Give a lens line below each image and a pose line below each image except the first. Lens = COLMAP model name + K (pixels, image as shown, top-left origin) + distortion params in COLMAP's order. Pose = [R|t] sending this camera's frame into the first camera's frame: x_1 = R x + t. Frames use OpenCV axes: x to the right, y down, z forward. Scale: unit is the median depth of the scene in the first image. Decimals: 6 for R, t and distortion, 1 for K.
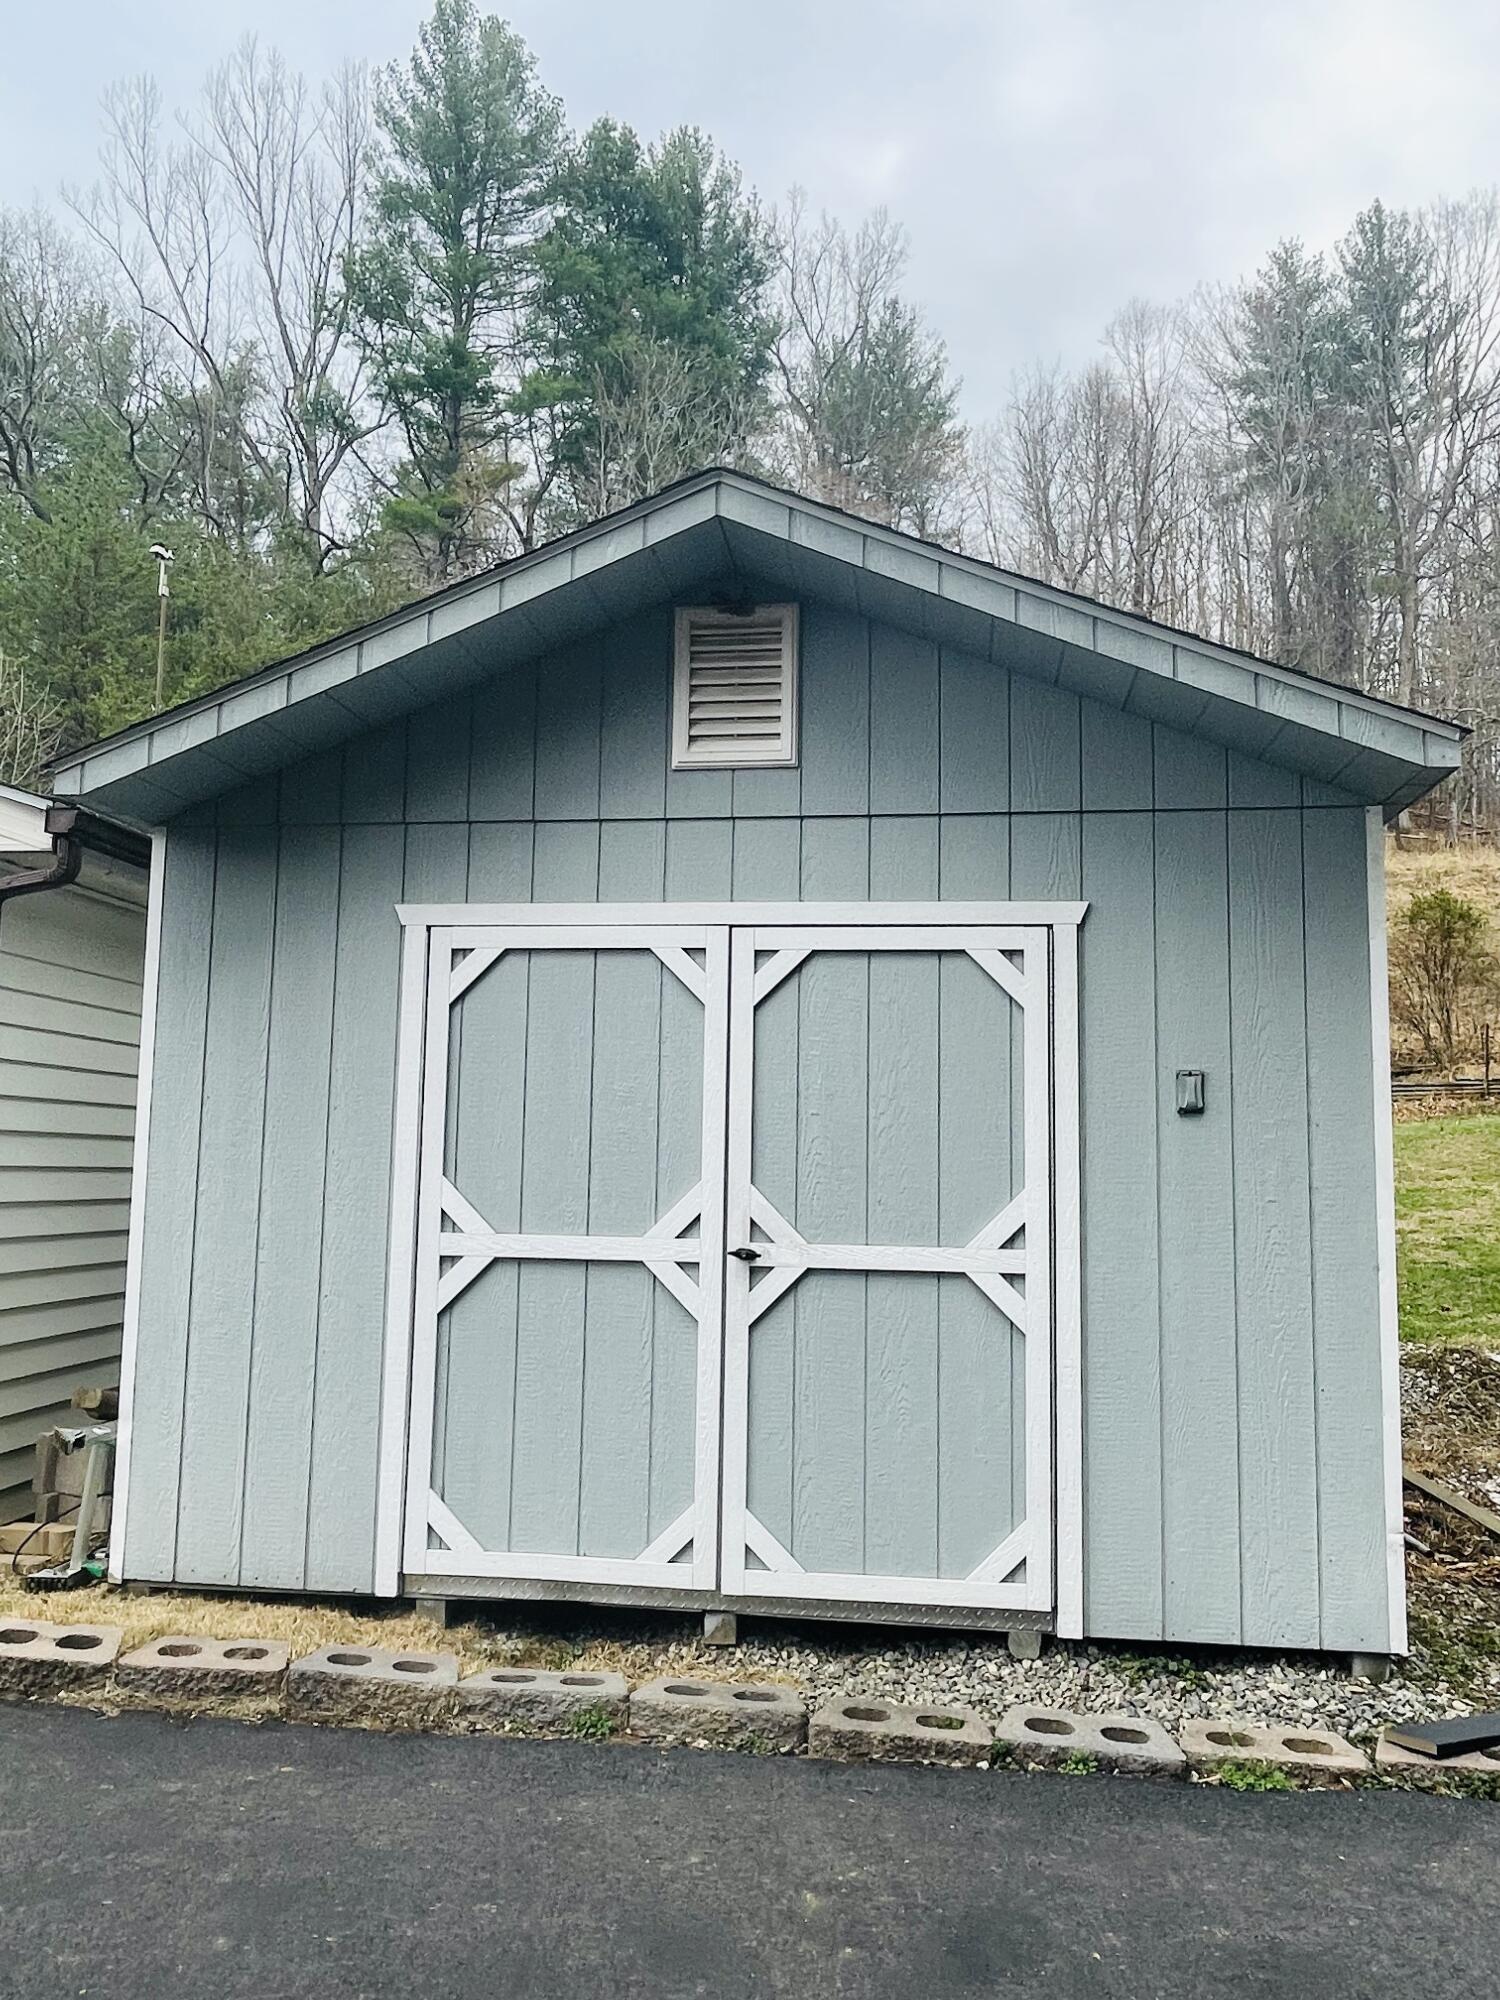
lens RADIAL K [[1463.6, 0, 750.0], [0, 1463.6, 1000.0], [0, 0, 1]] dist [-0.000570, -0.002827]
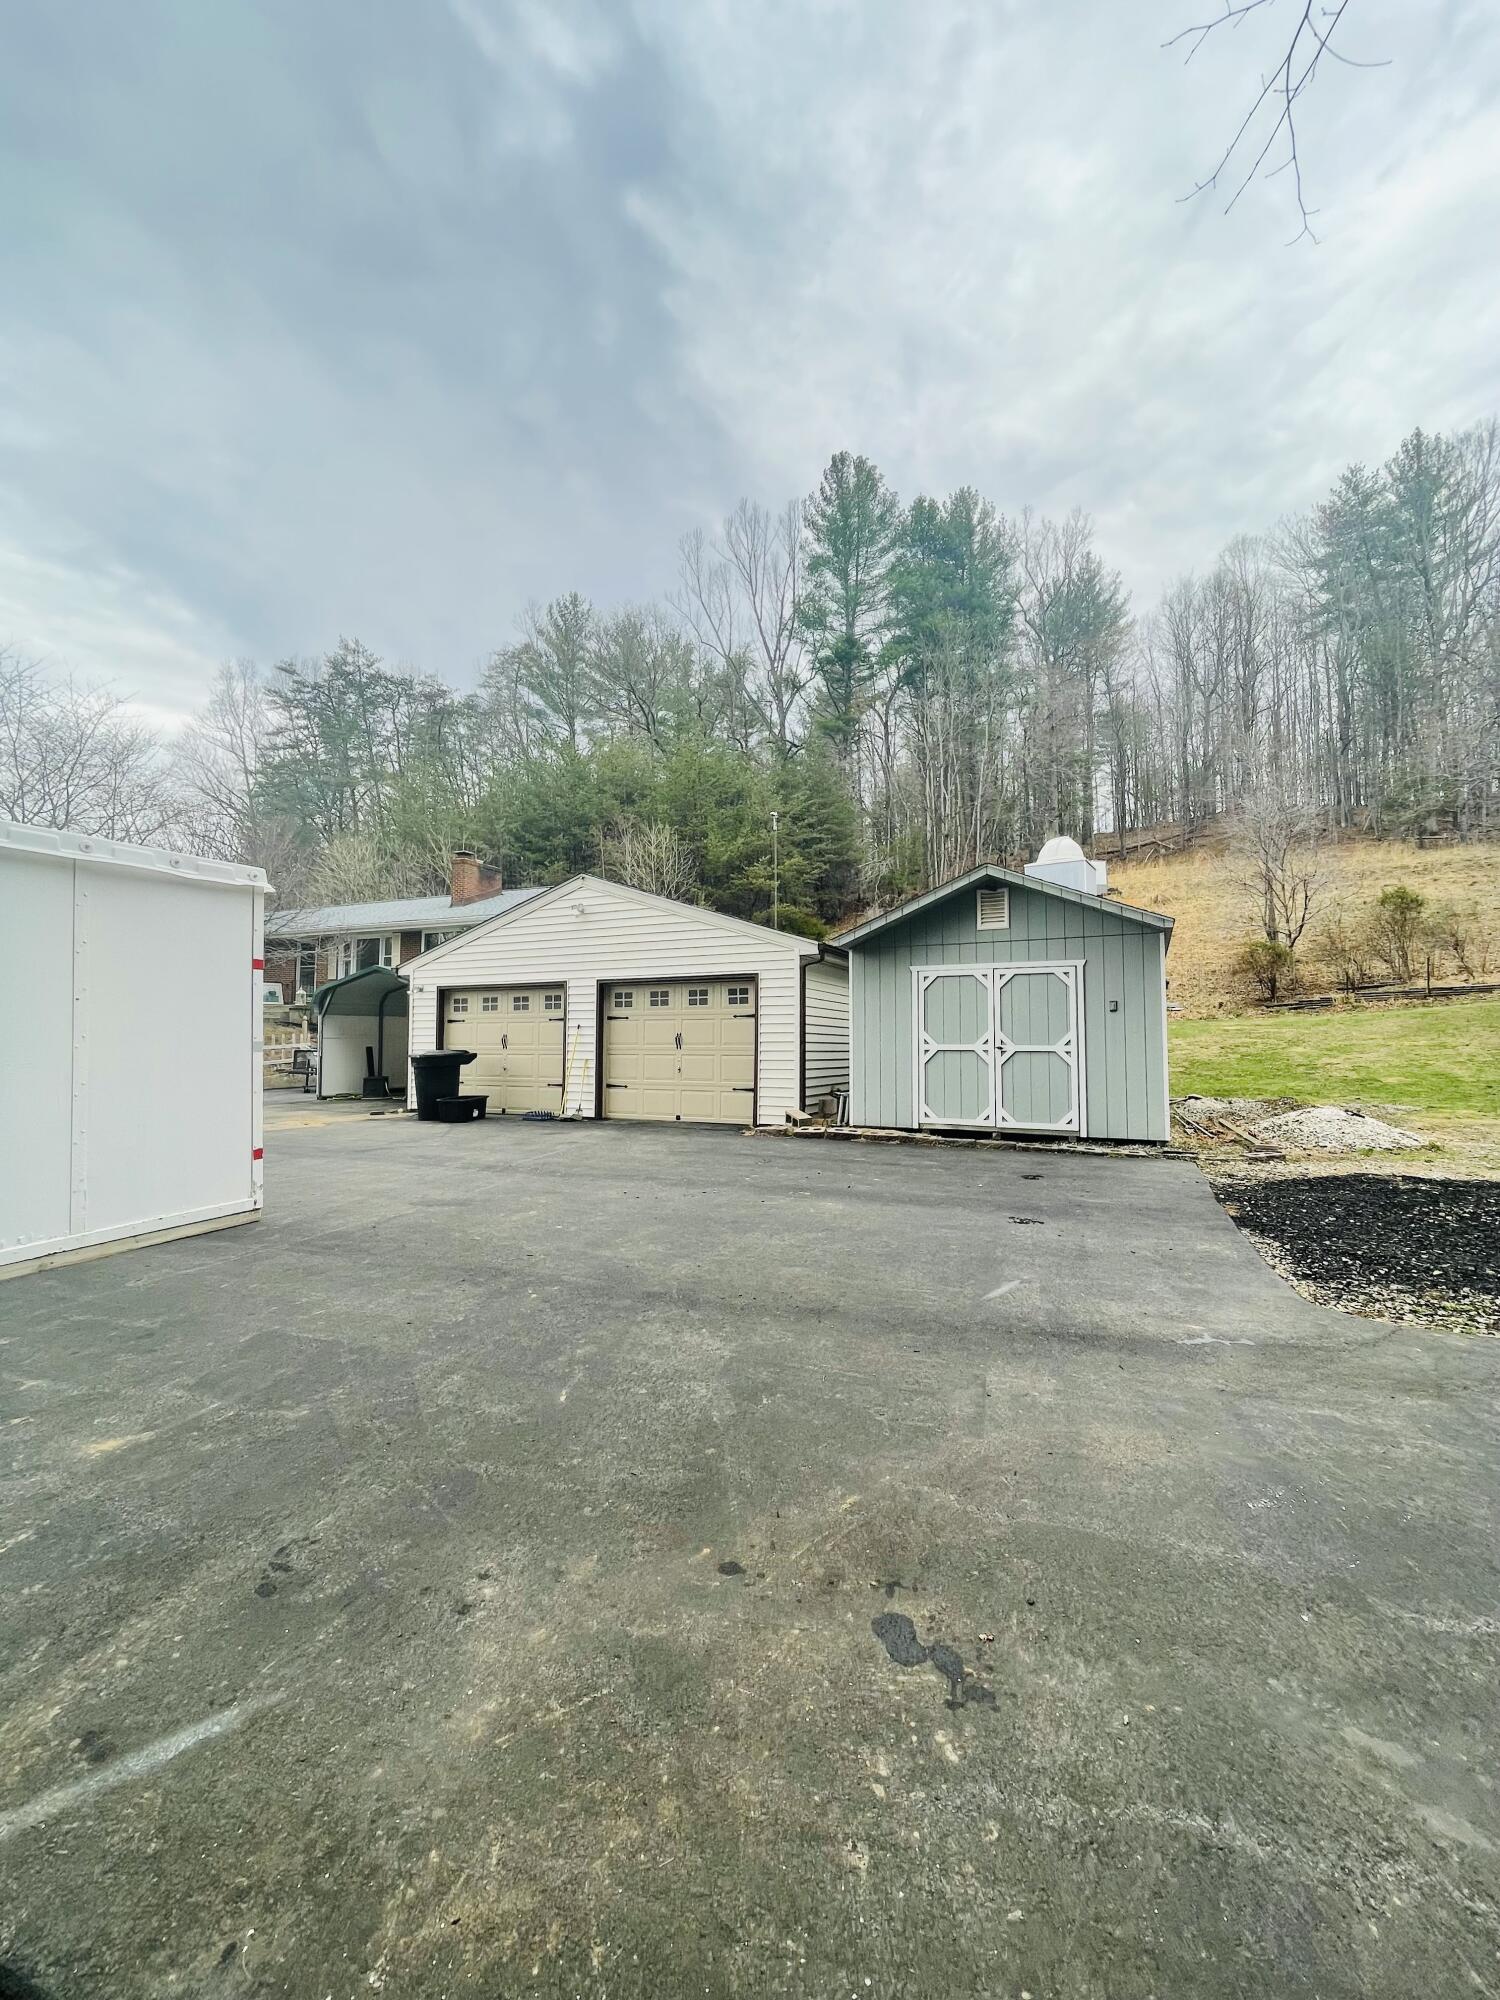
lens RADIAL K [[866.2, 0, 750.0], [0, 866.2, 1000.0], [0, 0, 1]] dist [0.010434, 0.000170]
pose [[0.954280, -0.030483, -0.297357, 0.006820], [0.046596, 0.997796, 0.047250, -0.013723], [0.295261, -0.058945, 0.953596, -0.189415]]
